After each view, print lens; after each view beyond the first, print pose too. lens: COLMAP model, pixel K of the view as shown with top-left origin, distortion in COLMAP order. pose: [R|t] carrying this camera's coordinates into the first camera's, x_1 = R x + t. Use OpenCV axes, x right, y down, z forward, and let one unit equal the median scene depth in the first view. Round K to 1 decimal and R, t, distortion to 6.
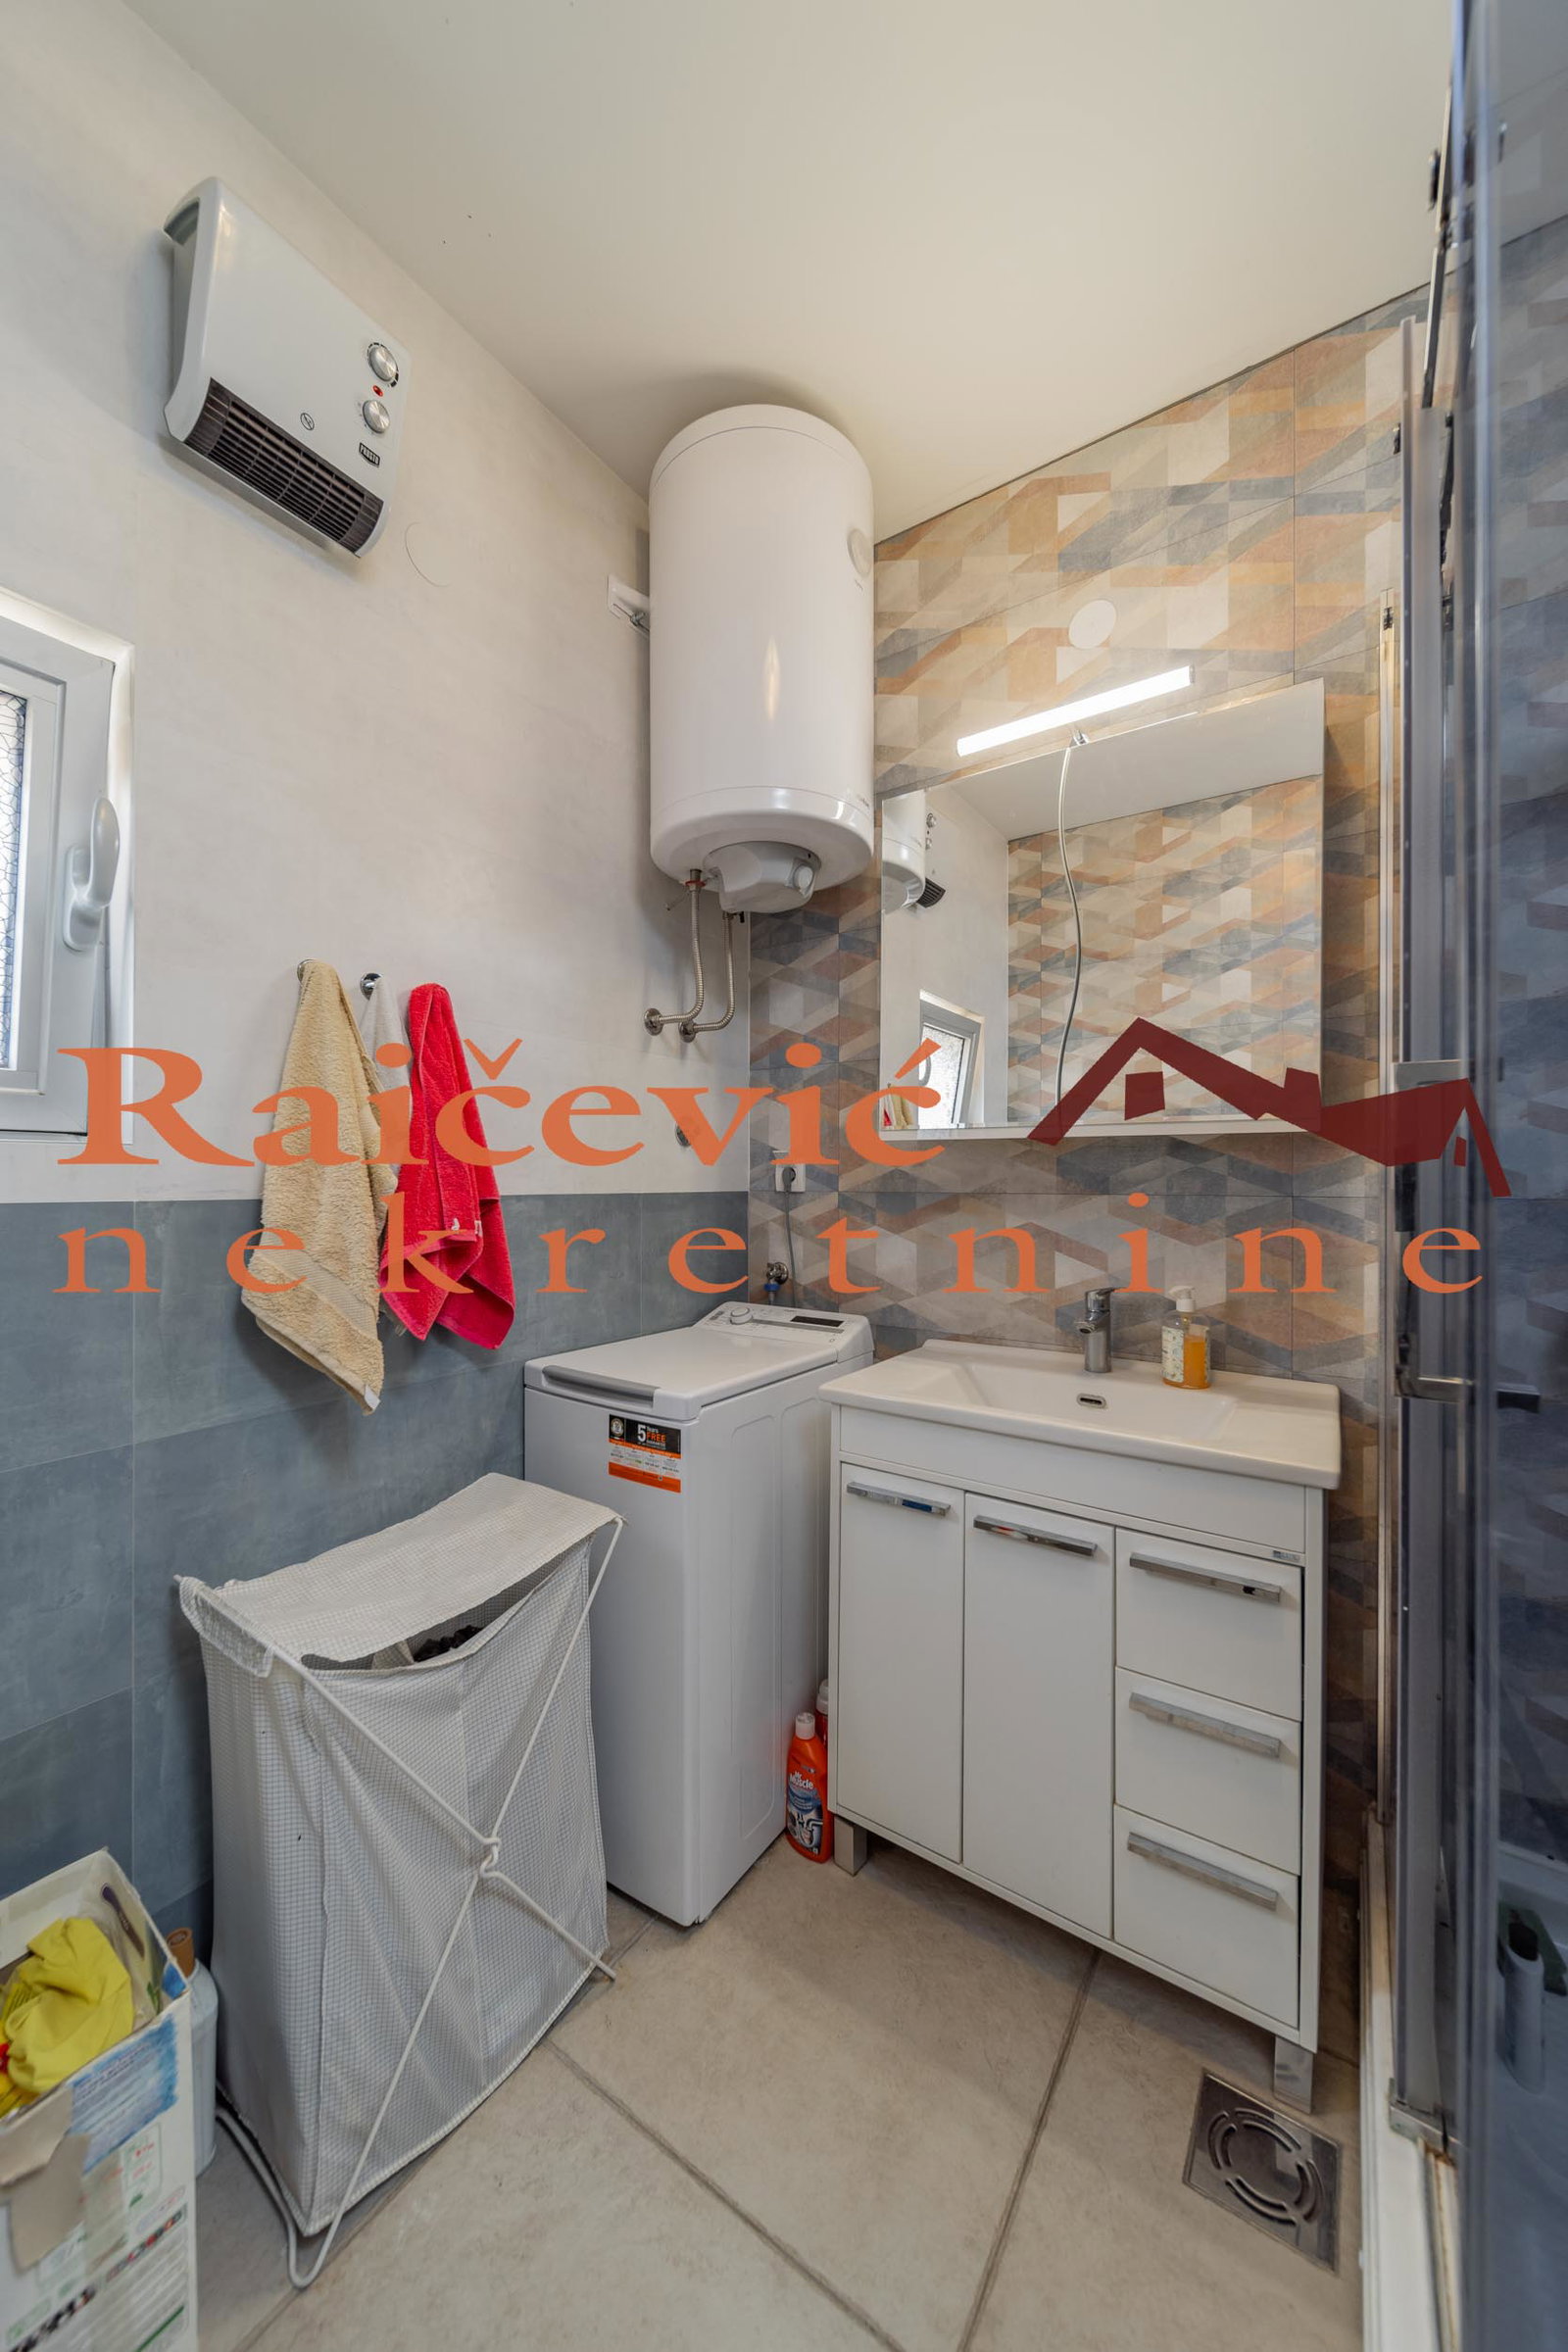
lens RADIAL K [[822.2, 0, 769.9], [0, 822.2, 1182.0], [0, 0, 1]] dist [-0.005894, -0.000283]
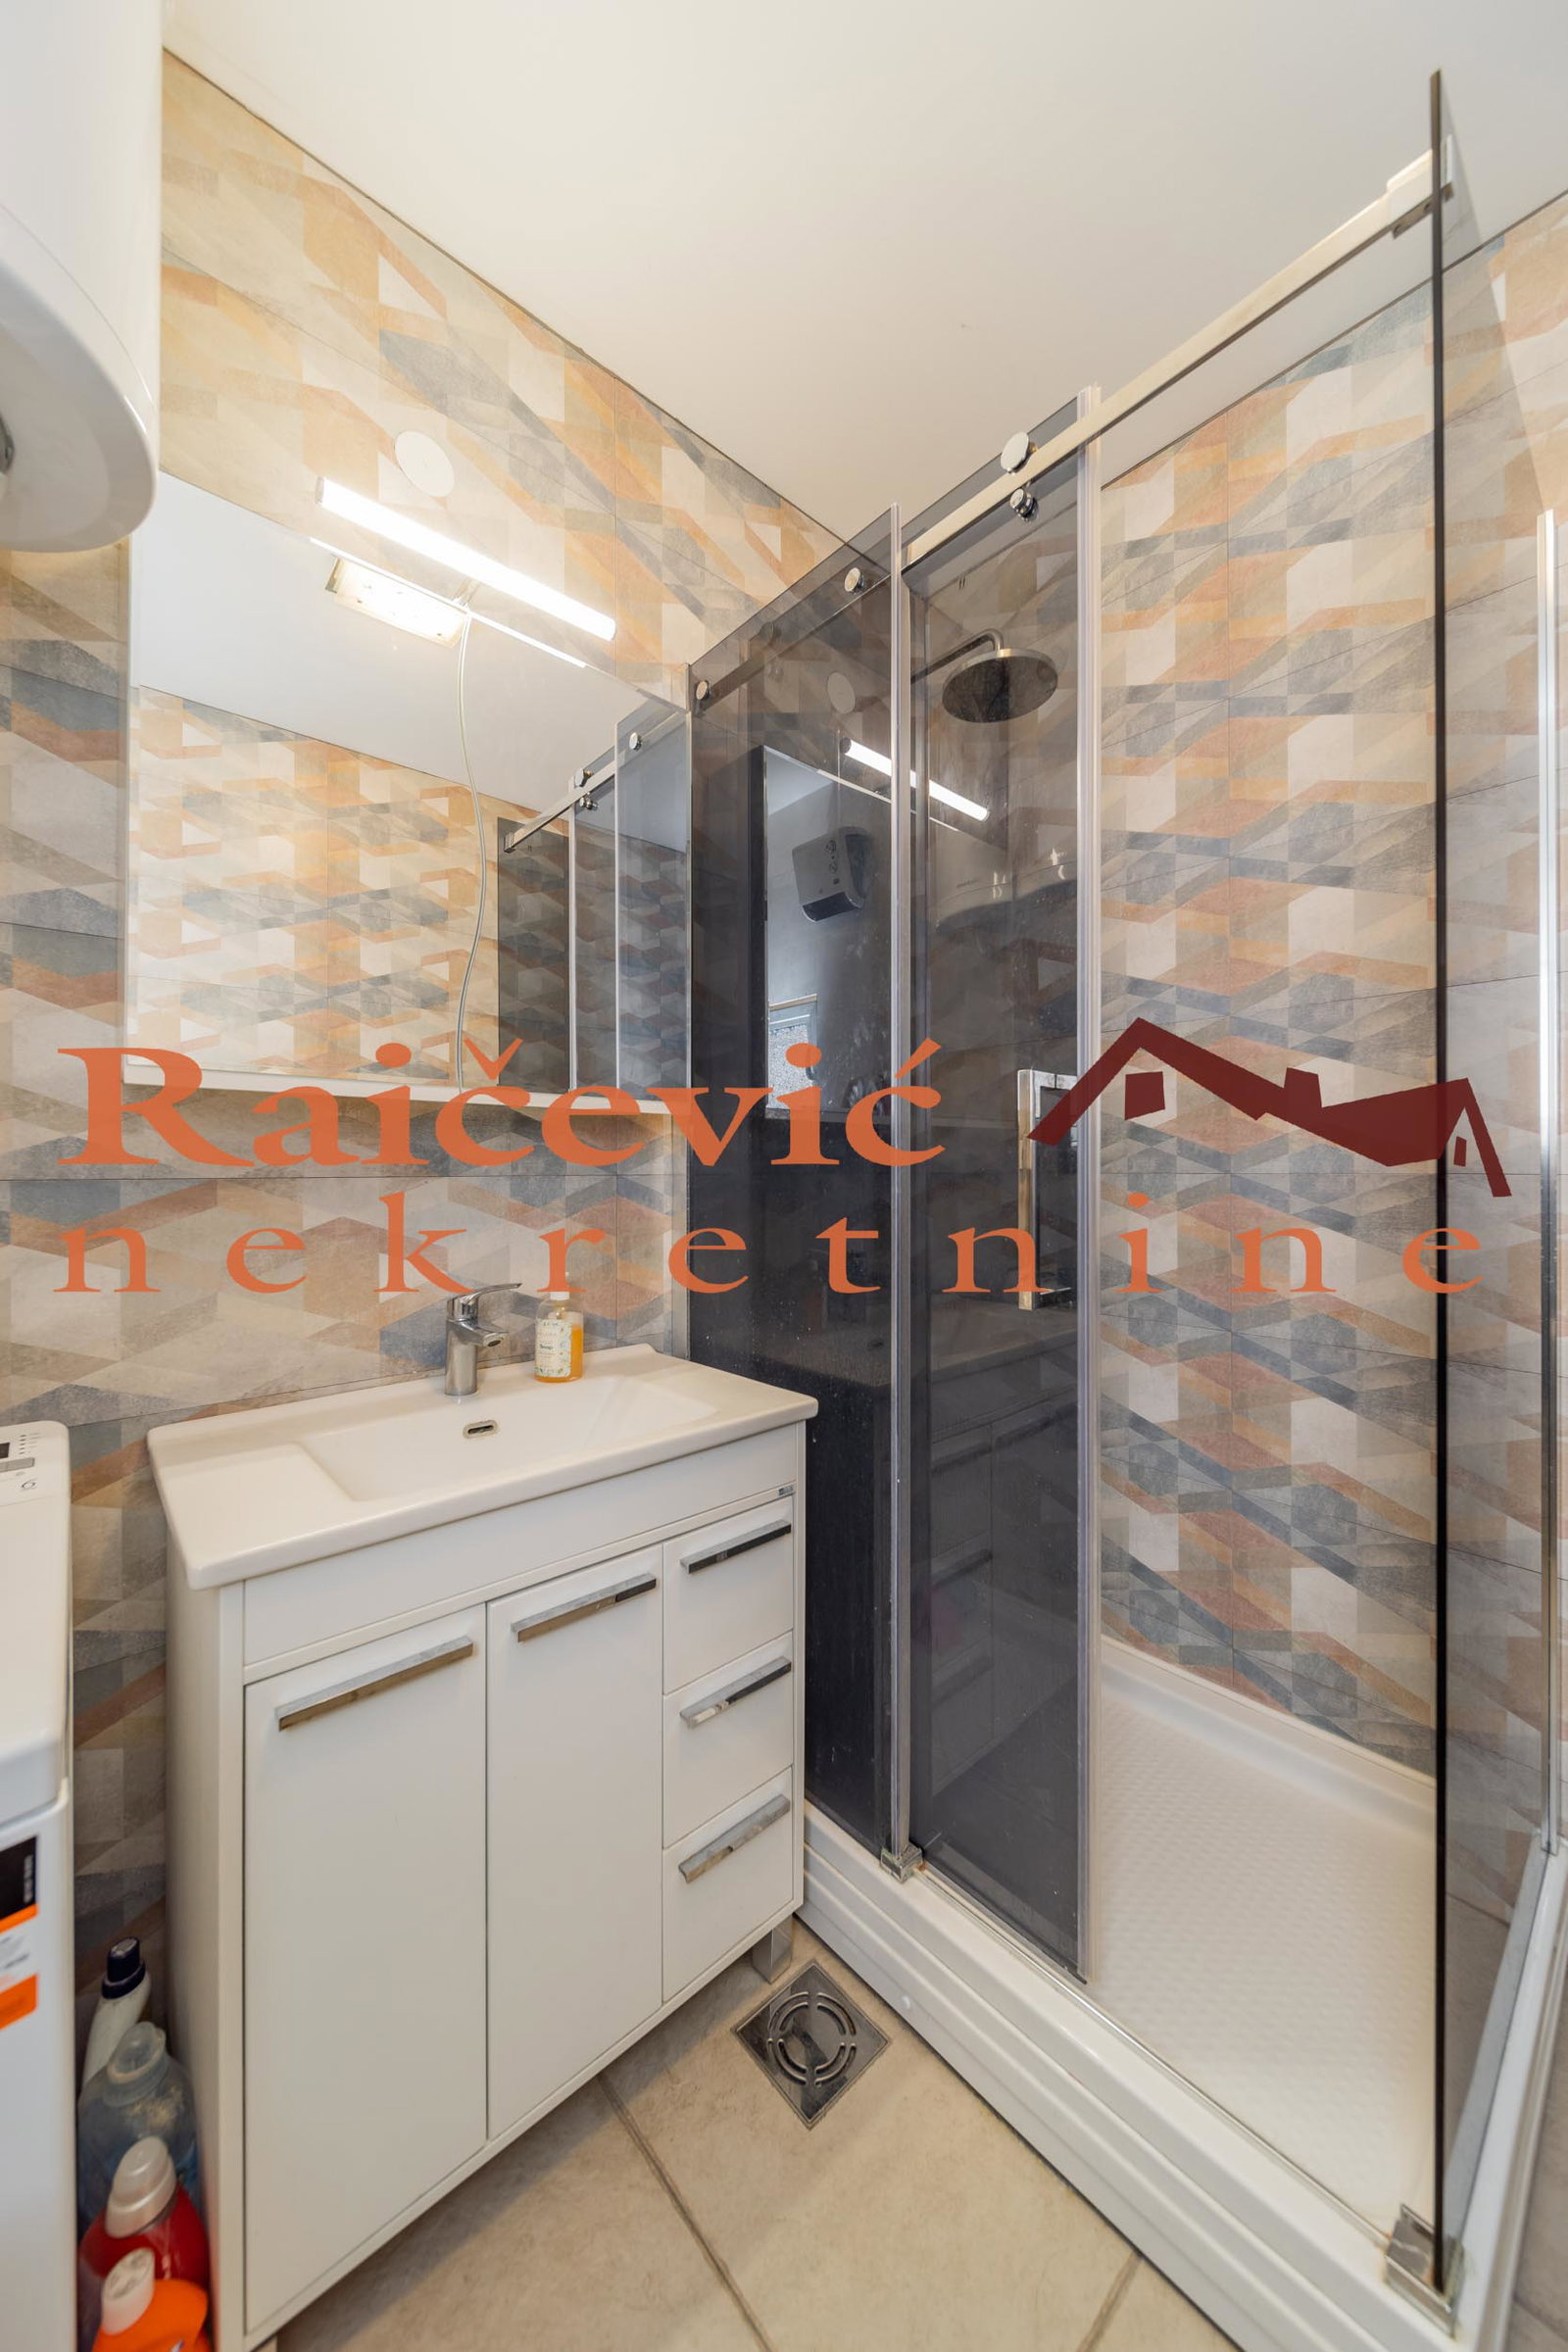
lens RADIAL K [[822.2, 0, 778.5], [0, 822.2, 1172.5], [0, 0, 1]] dist [-0.005894, -0.000283]
pose [[0.232368, -0.003638, 0.972621, -0.381490], [0.007468, 0.999970, 0.001956, 0.015317], [-0.972599, 0.006809, 0.232388, 0.606959]]
